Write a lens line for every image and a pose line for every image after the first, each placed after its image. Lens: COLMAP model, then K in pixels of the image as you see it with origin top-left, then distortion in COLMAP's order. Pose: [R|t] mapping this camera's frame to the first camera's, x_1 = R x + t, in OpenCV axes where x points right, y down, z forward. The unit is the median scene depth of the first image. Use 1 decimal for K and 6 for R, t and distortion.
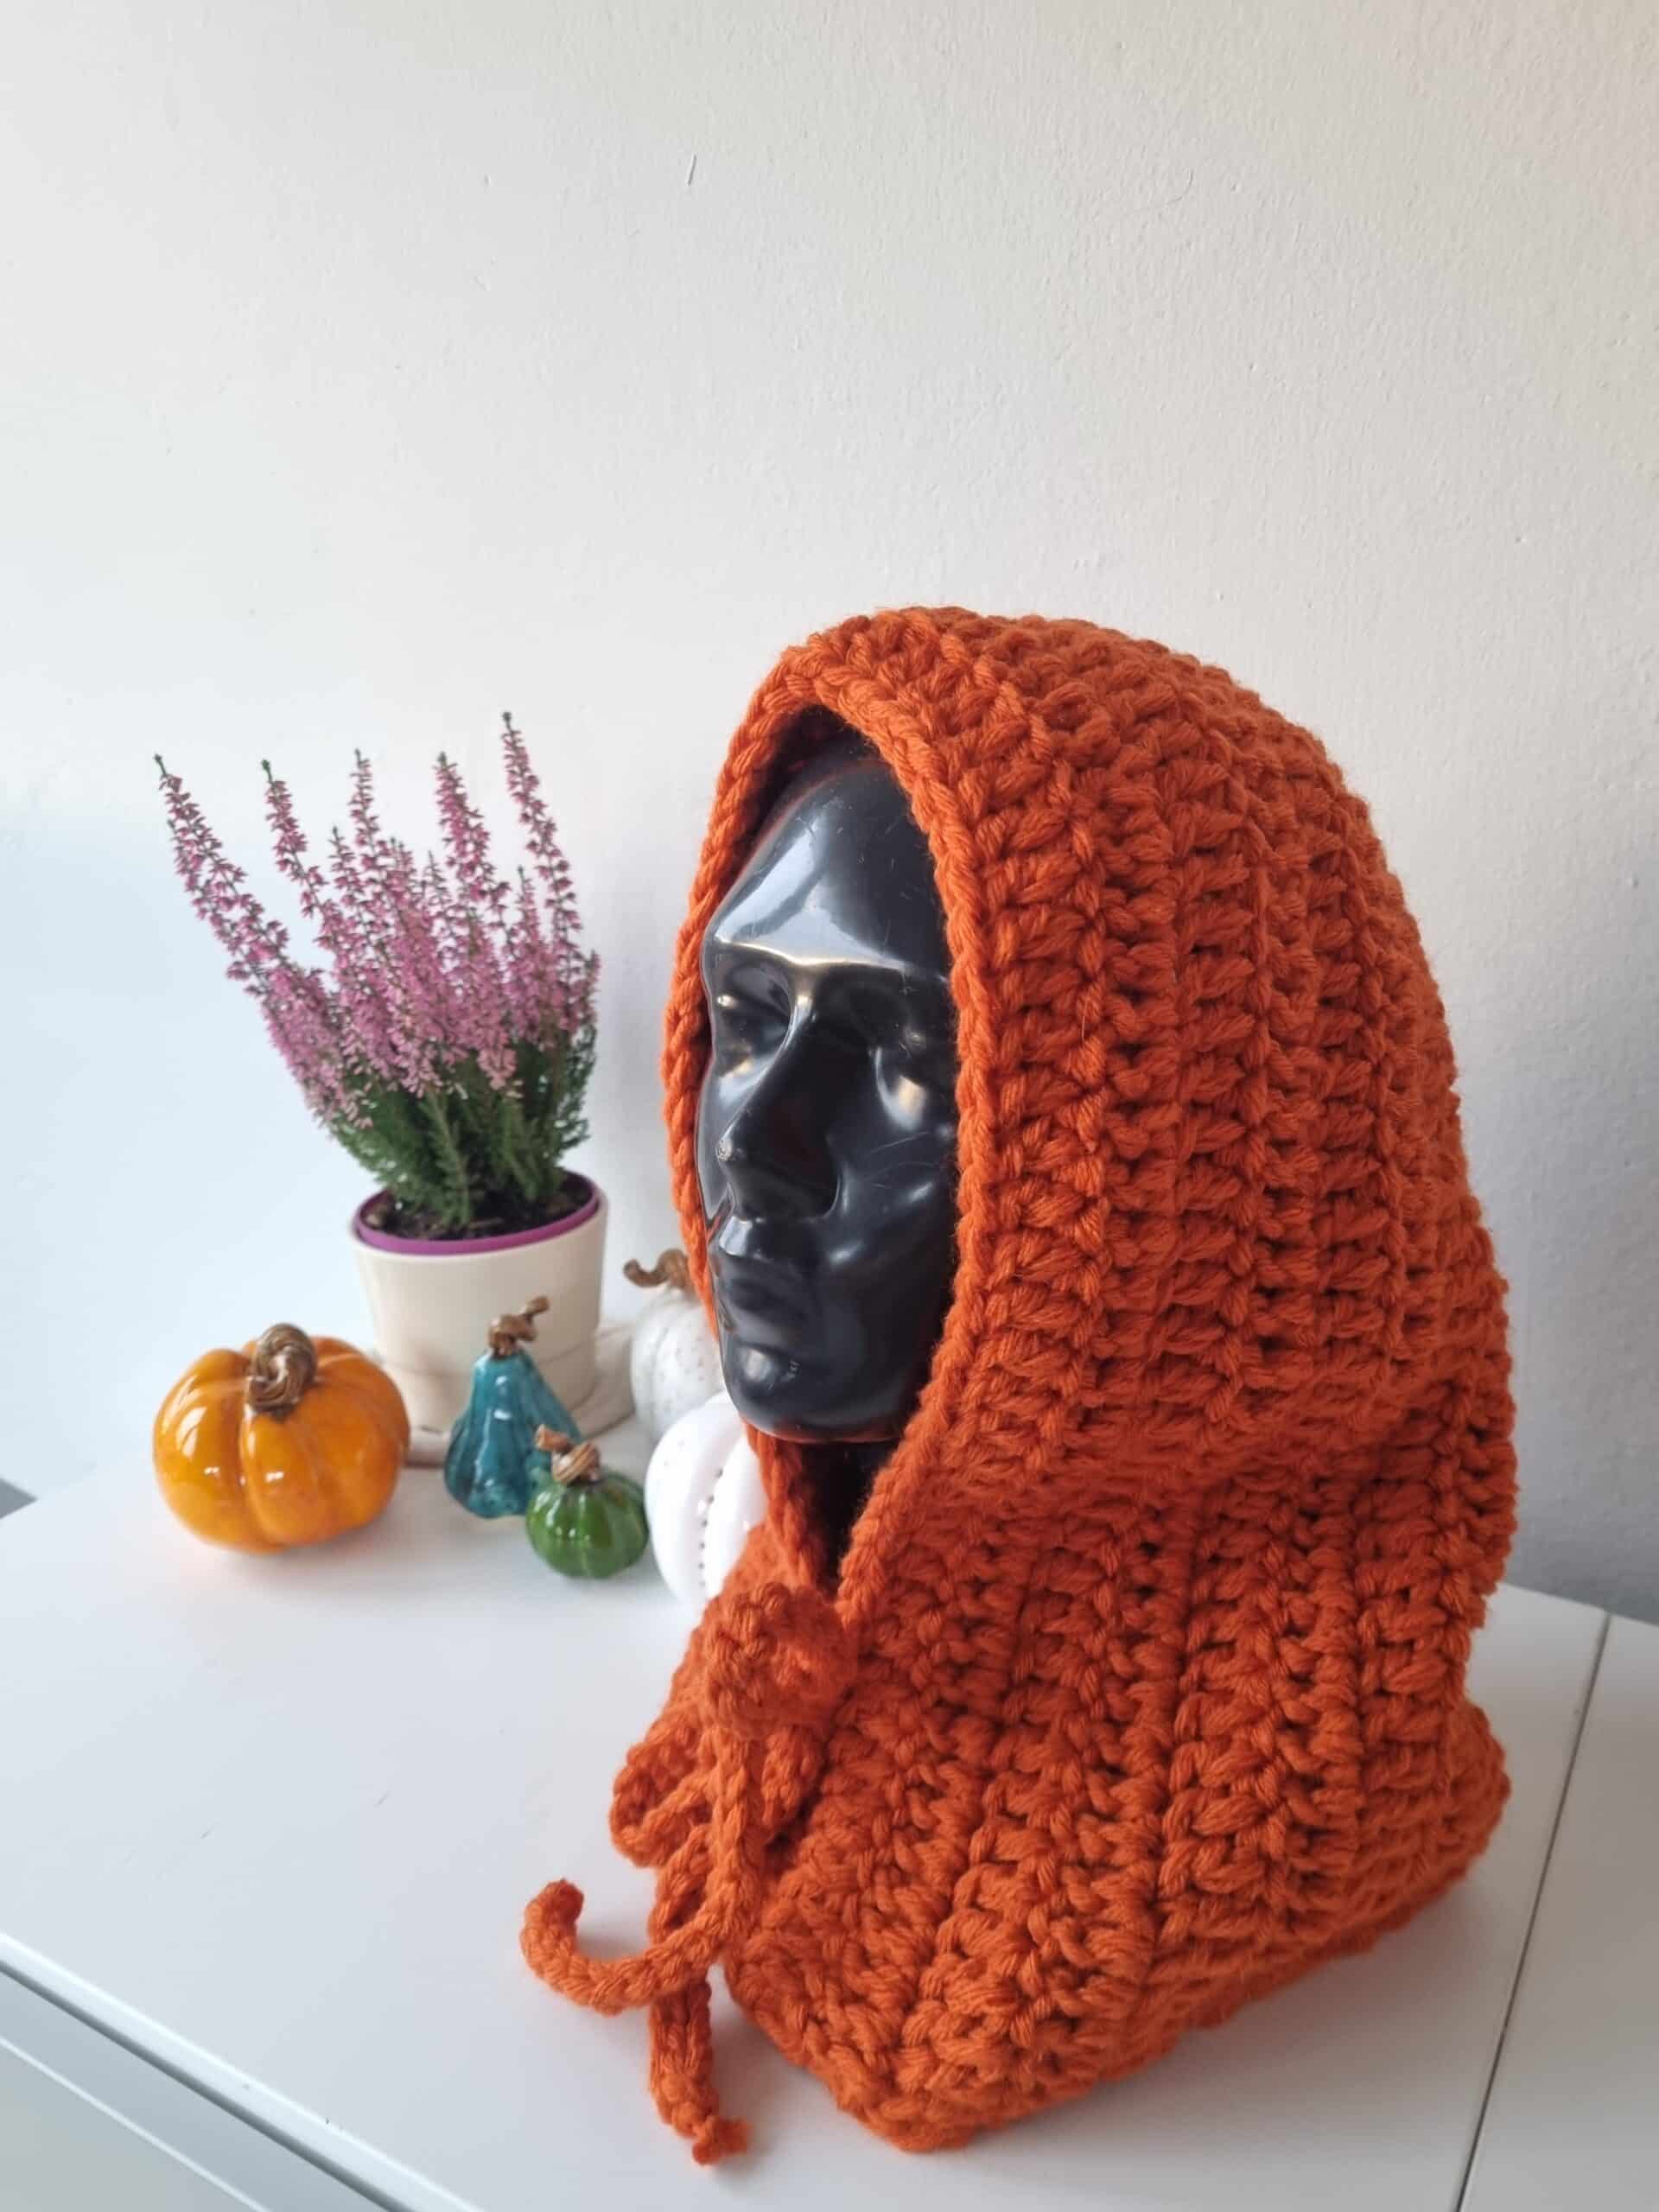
lens RADIAL K [[1701.9, 0, 832.1], [0, 1701.9, 1108.9], [0, 0, 1]] dist [0.030203, -0.044845]
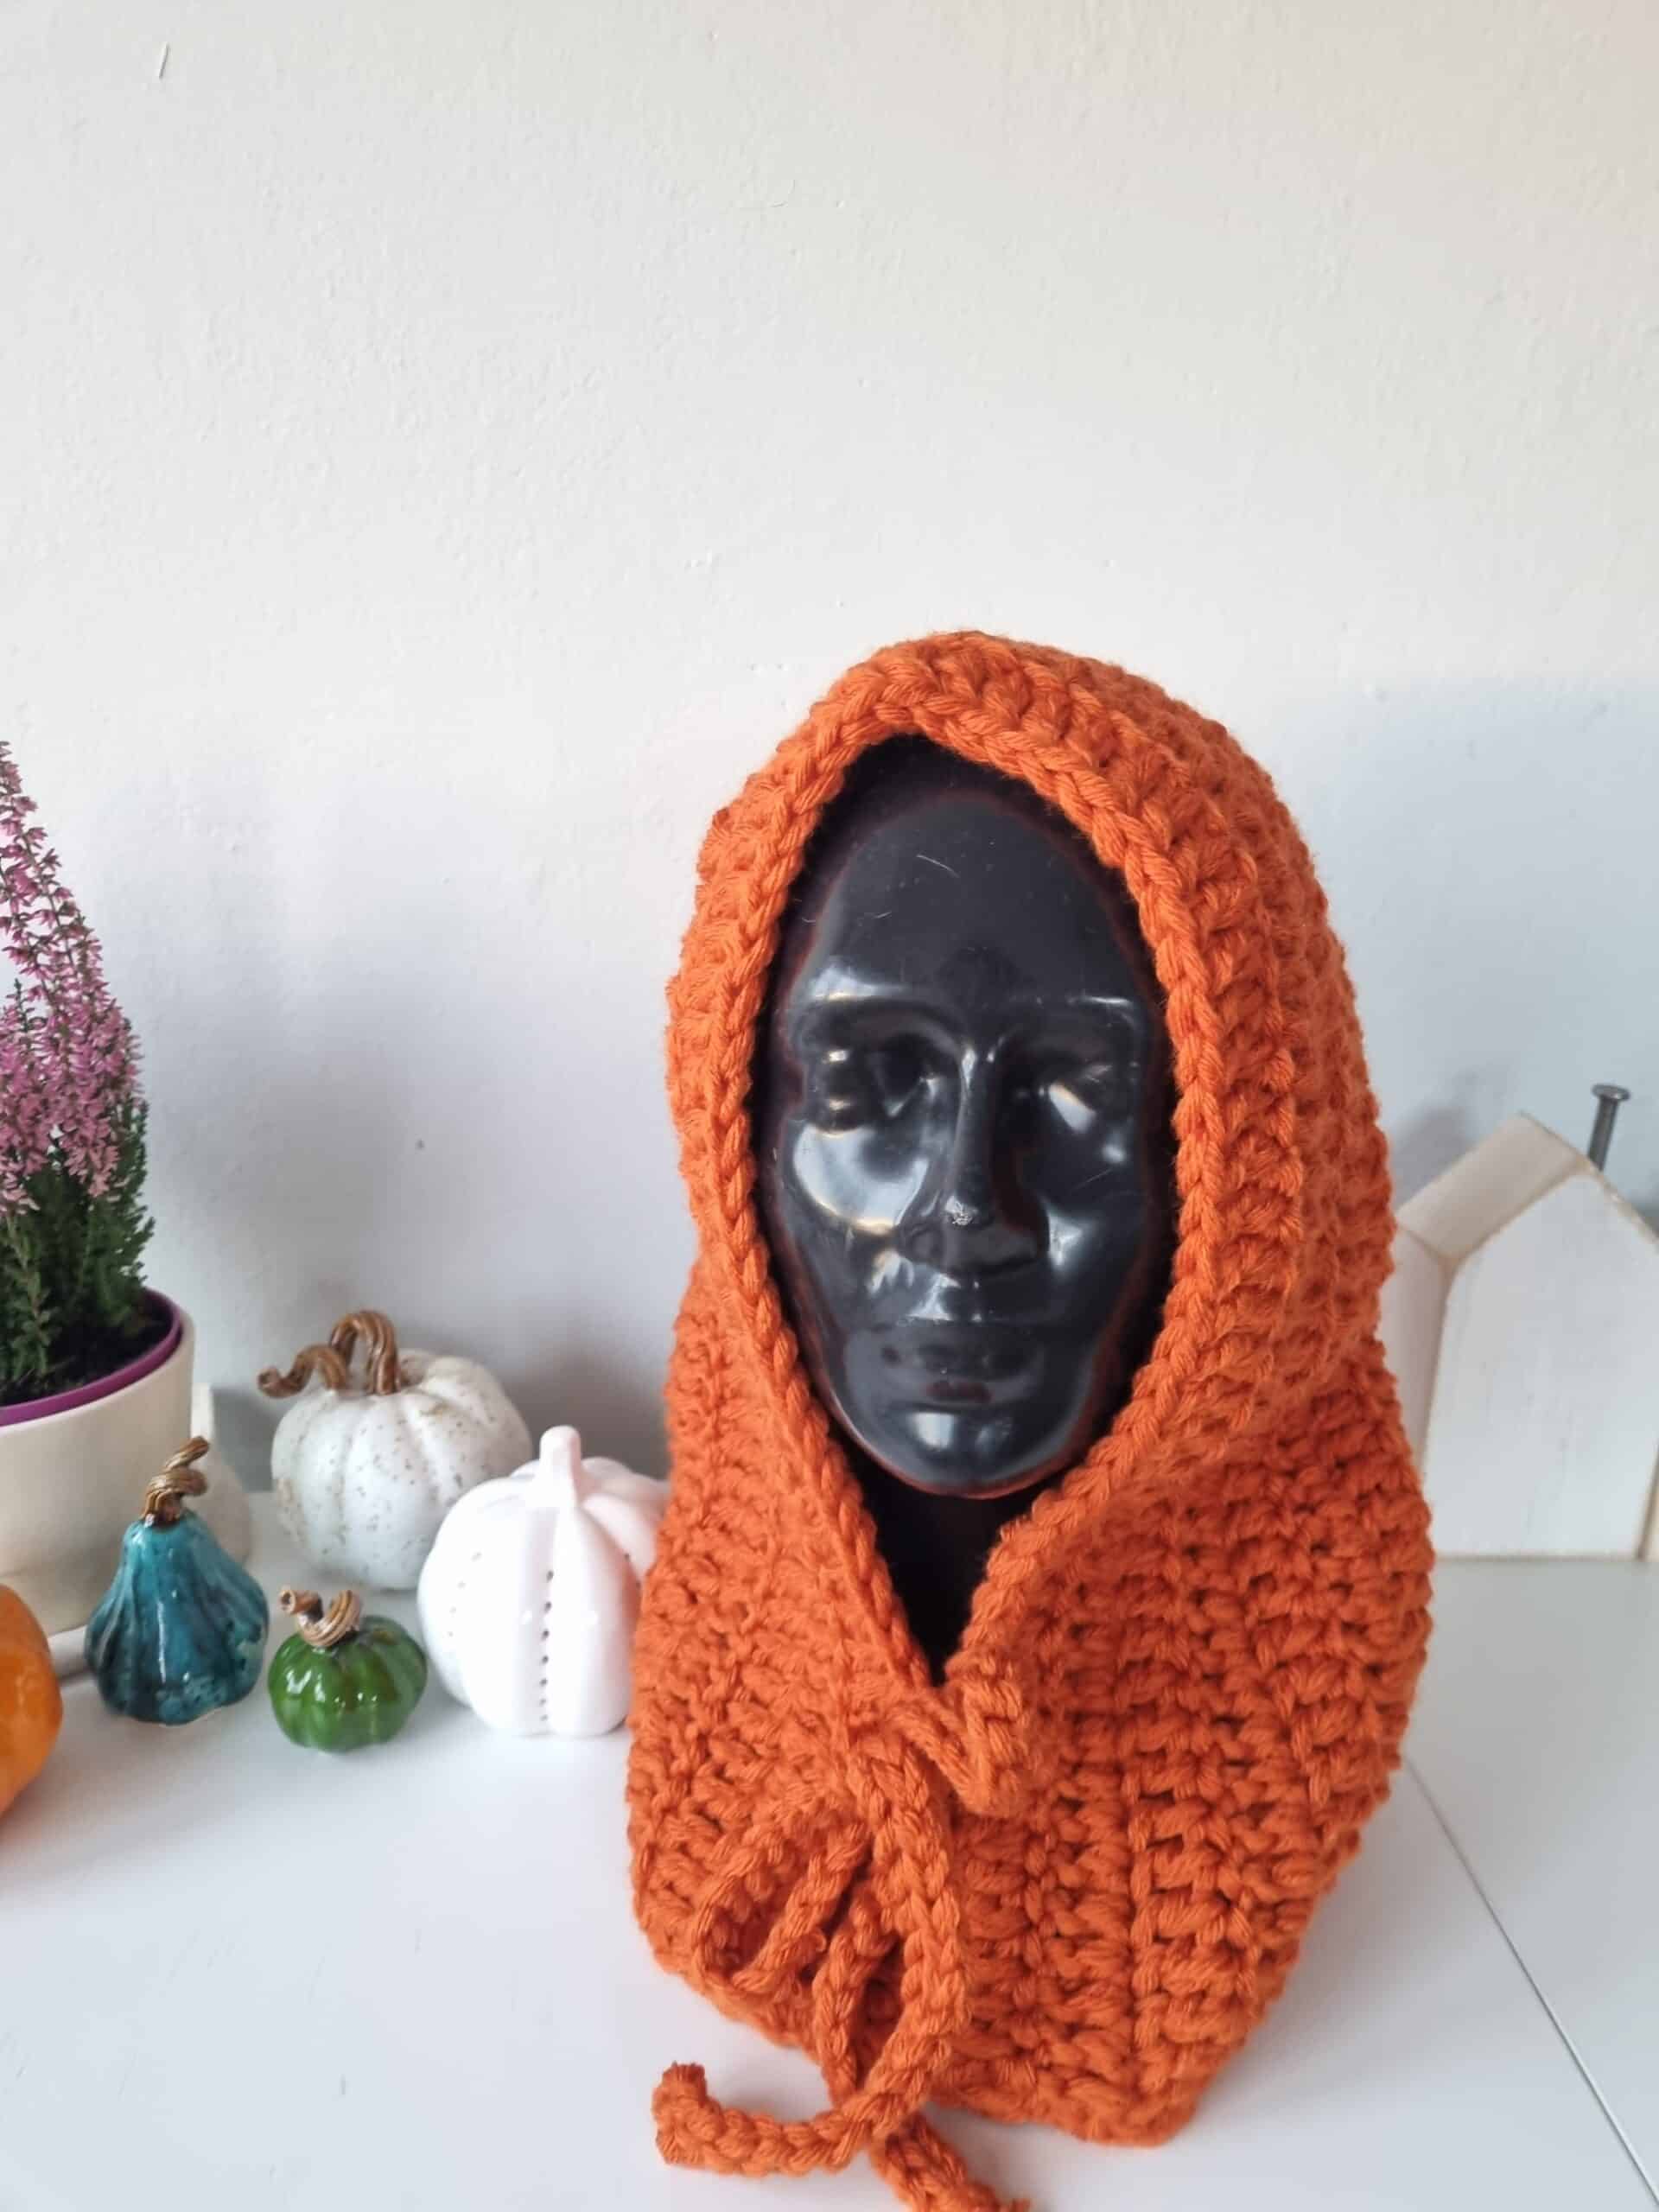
lens RADIAL K [[1701.9, 0, 878.2], [0, 1701.9, 1112.2], [0, 0, 1]] dist [0.030203, -0.044845]
pose [[0.817971, -0.140337, 0.557879, -0.568222], [0.128906, 0.989840, 0.059995, -0.086383], [-0.560630, 0.022840, 0.827751, 0.225837]]
